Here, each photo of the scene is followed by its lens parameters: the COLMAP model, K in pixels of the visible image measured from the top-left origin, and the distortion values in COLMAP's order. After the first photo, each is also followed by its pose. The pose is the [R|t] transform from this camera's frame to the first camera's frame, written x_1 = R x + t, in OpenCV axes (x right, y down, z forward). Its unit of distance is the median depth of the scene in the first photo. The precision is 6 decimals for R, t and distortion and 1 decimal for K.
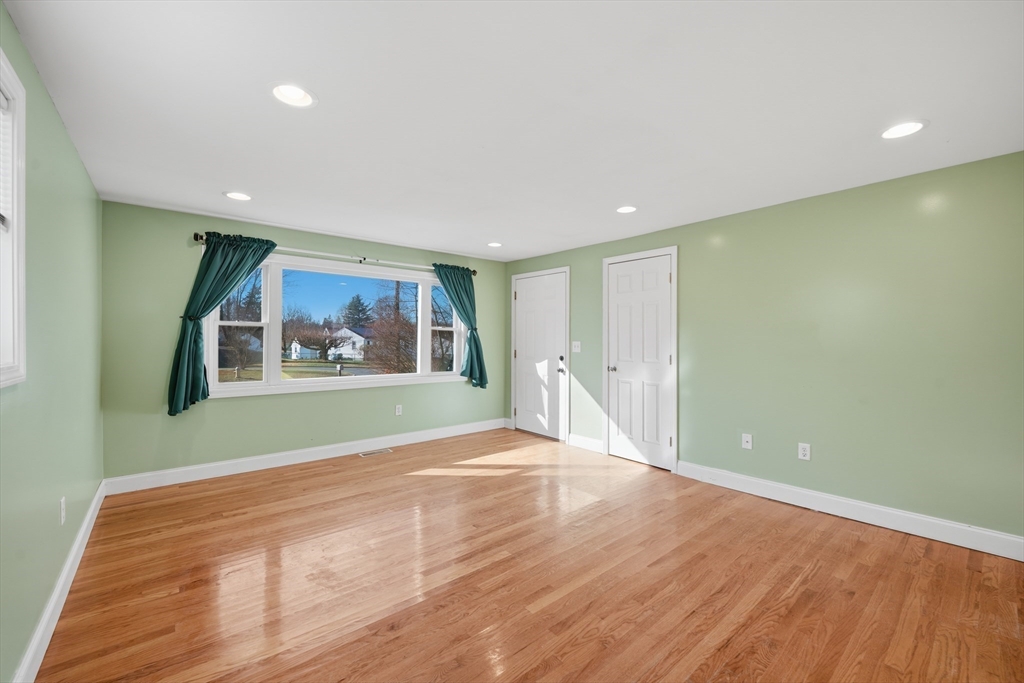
lens RADIAL K [[420.1, 0, 508.7], [0, 420.1, 339.4], [0, 0, 1]] dist [-0.007454, -0.002118]
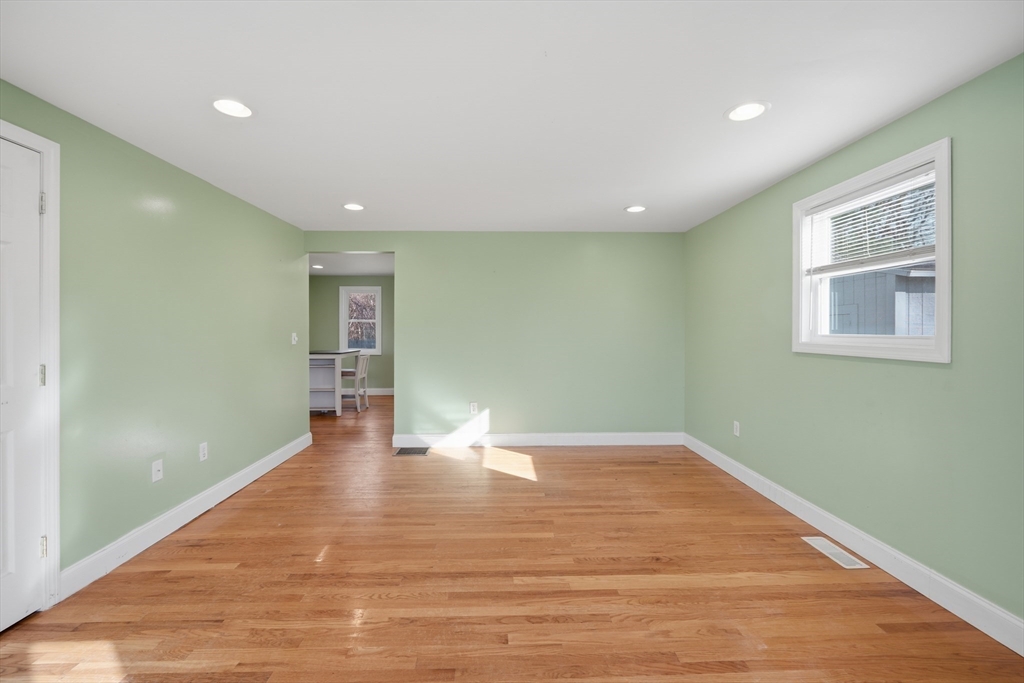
lens RADIAL K [[420.1, 0, 516.3], [0, 420.1, 330.3], [0, 0, 1]] dist [-0.007454, -0.002118]
pose [[-0.795038, -0.002016, 0.606557, -0.328442], [0.000820, 0.999990, 0.004399, -0.003763], [-0.606560, 0.003995, -0.795028, 1.053873]]
